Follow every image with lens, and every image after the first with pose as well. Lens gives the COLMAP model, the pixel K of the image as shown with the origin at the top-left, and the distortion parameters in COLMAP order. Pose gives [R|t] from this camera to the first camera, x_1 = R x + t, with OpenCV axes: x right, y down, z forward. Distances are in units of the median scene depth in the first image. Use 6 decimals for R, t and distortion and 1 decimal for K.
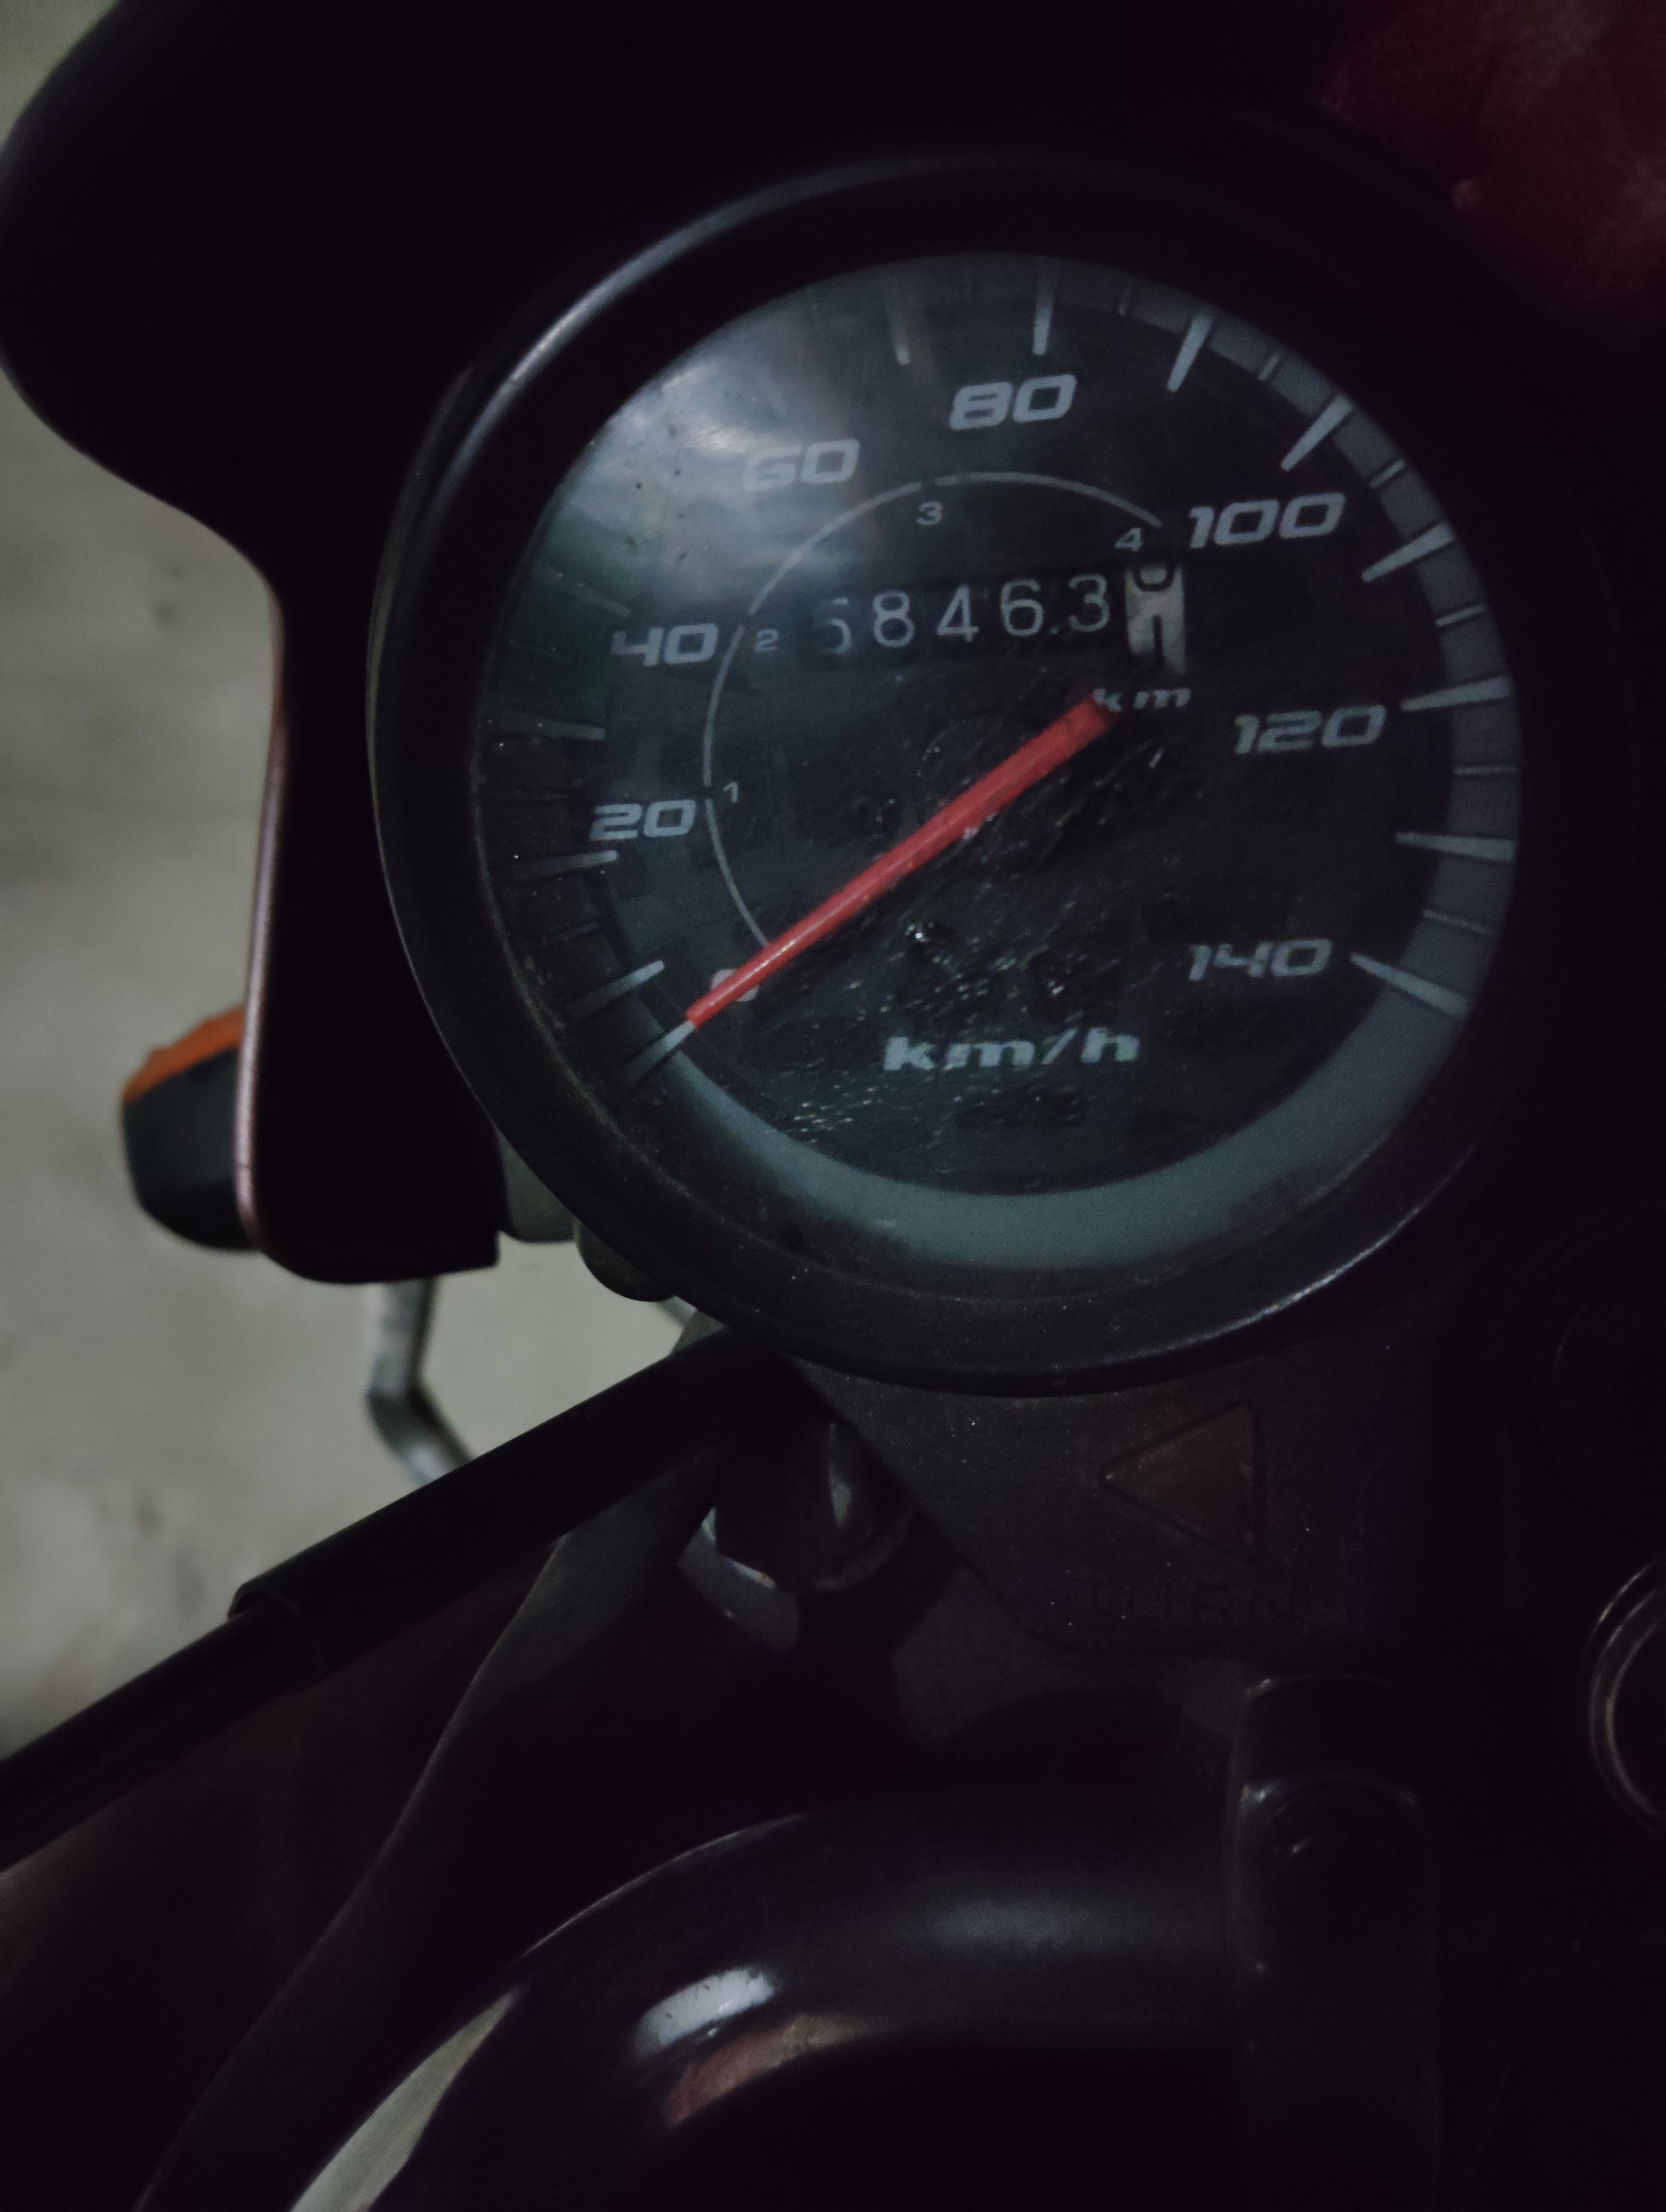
lens RADIAL K [[1841.6, 0, 853.2], [0, 1841.6, 1118.6], [0, 0, 1]] dist [0.081474, -0.157041]
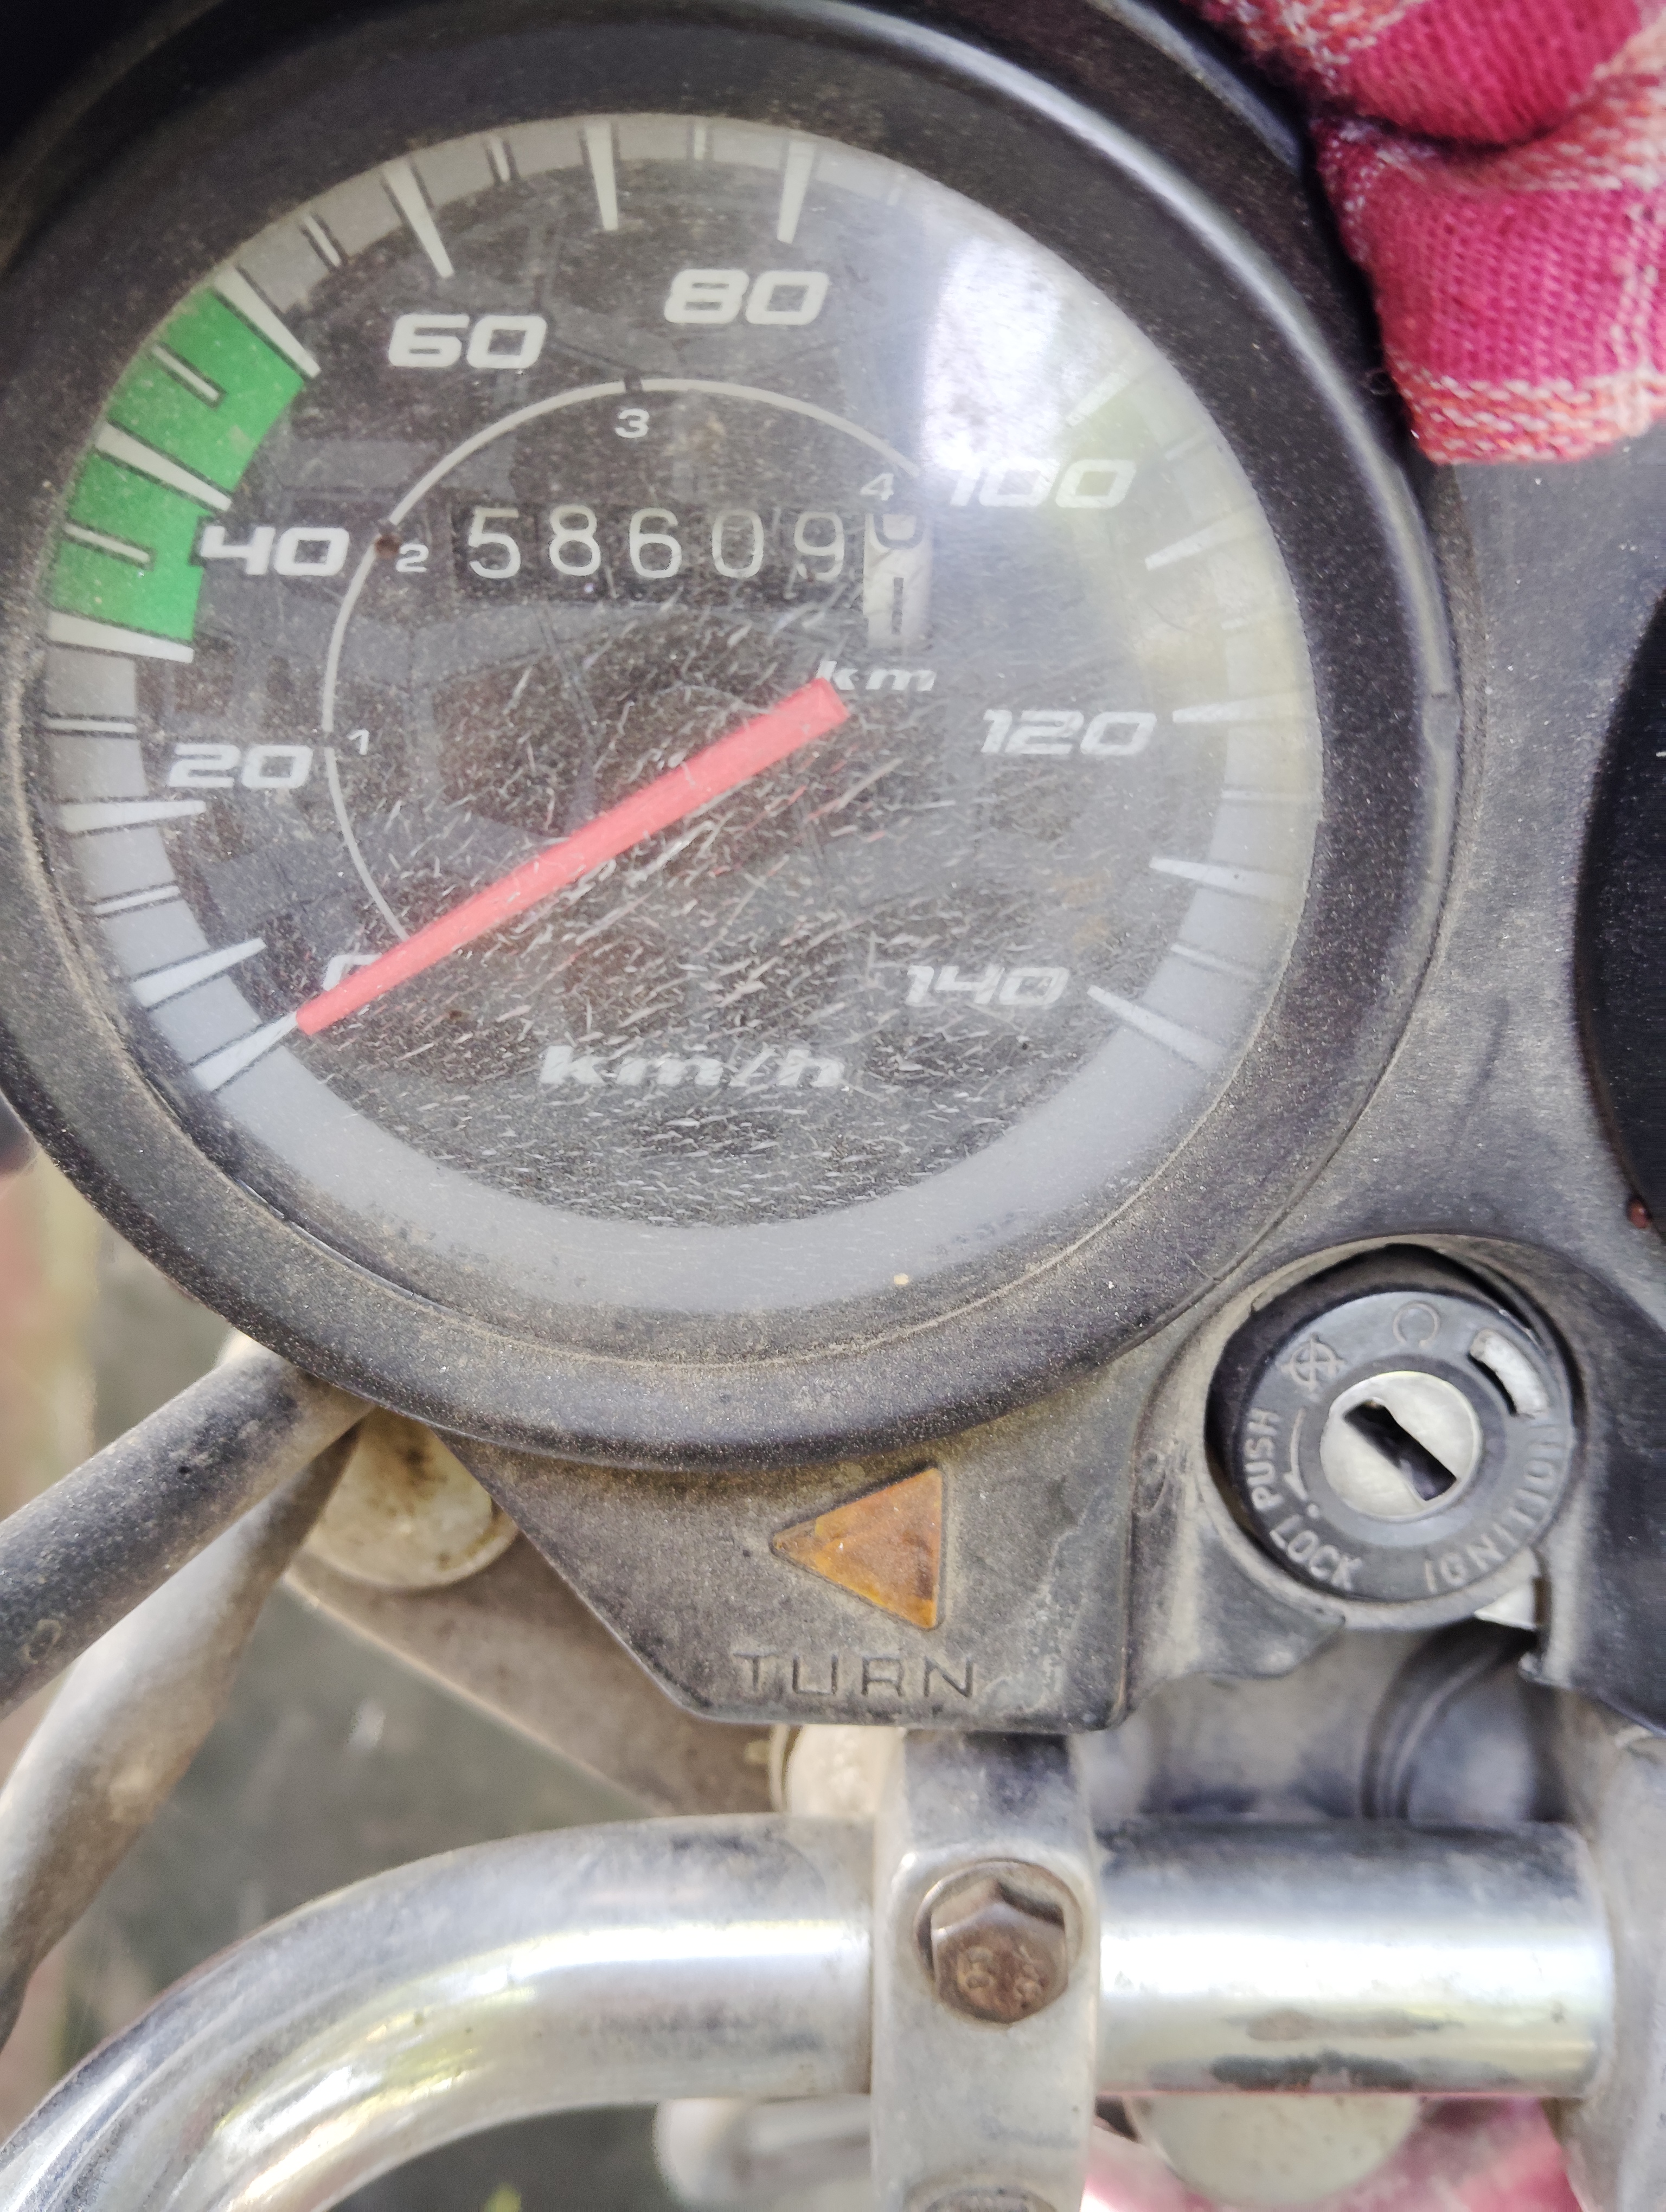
lens RADIAL K [[1842.8, 0, 833.0], [0, 1842.8, 1106.0], [0, 0, 1]] dist [0.059168, -0.174034]
pose [[0.973266, 0.020464, 0.228766, -0.048539], [-0.049142, 0.991511, 0.120377, -0.132632], [-0.224360, -0.128401, 0.966010, 0.175816]]
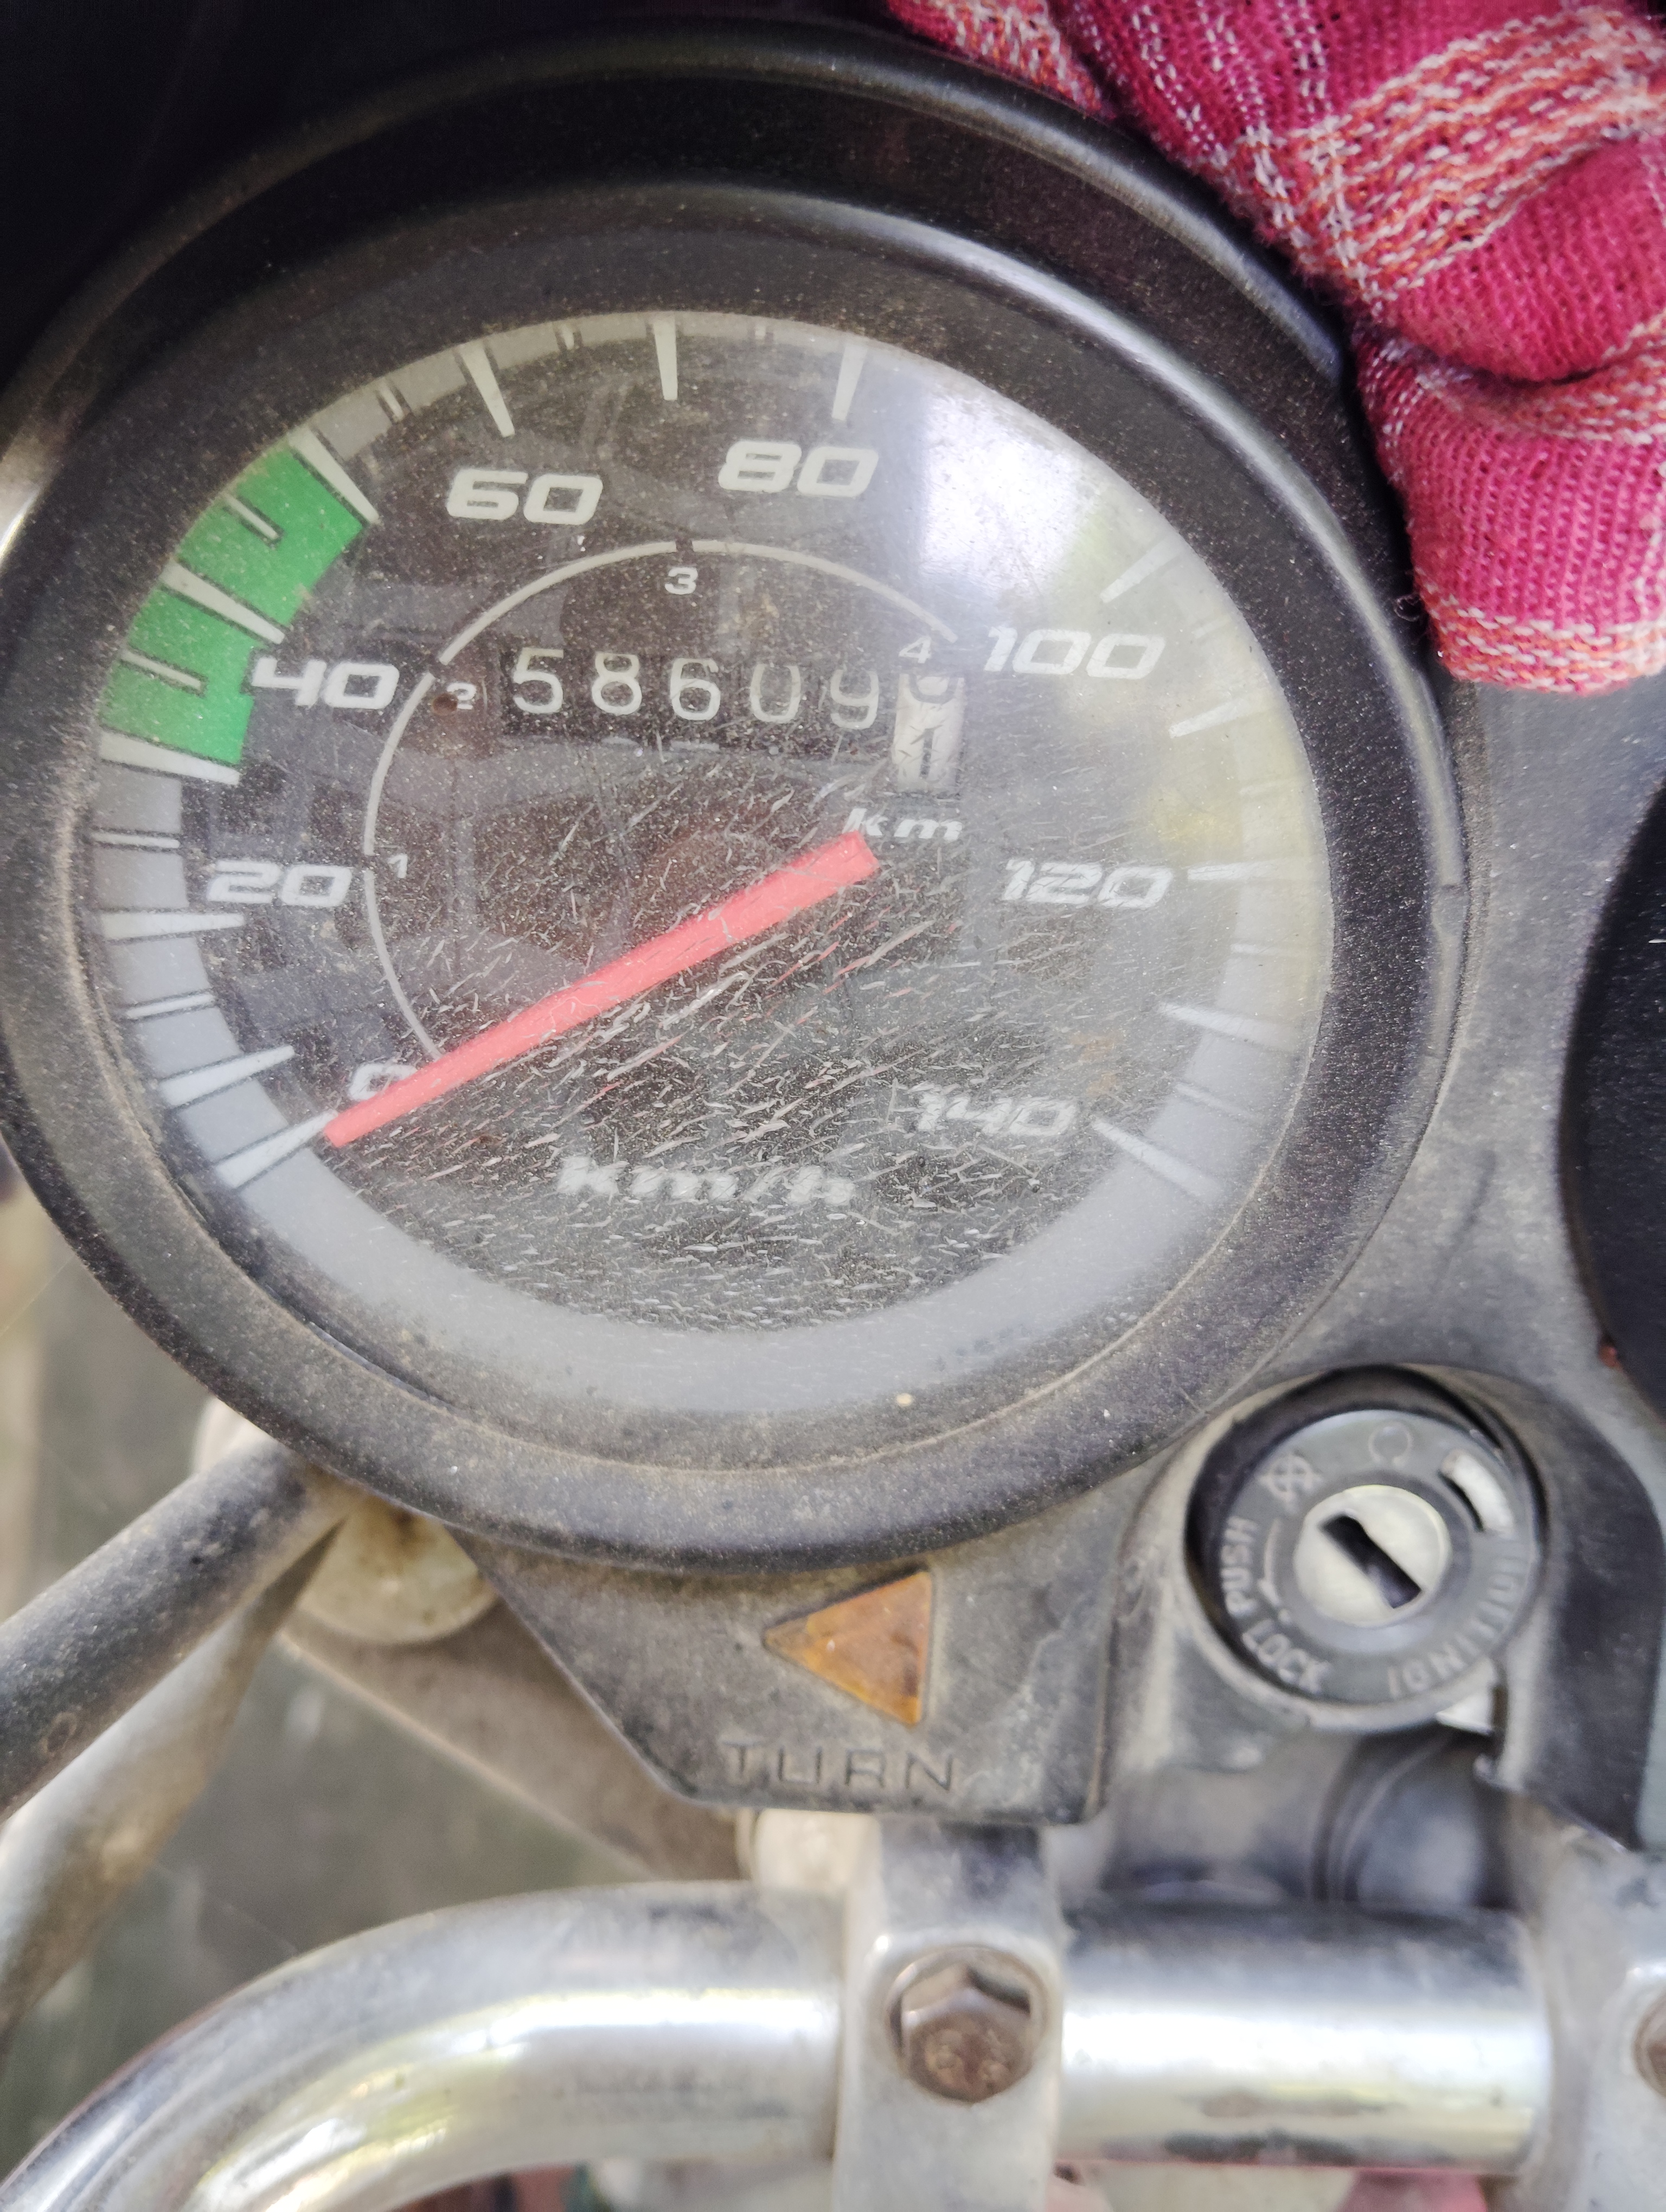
lens RADIAL K [[1842.8, 0, 833.0], [0, 1842.8, 1106.0], [0, 0, 1]] dist [0.059168, -0.174034]
pose [[0.966070, 0.054055, 0.252561, -0.084406], [-0.088111, 0.988168, 0.125539, -0.198991], [-0.242787, -0.143533, 0.959402, 0.164451]]
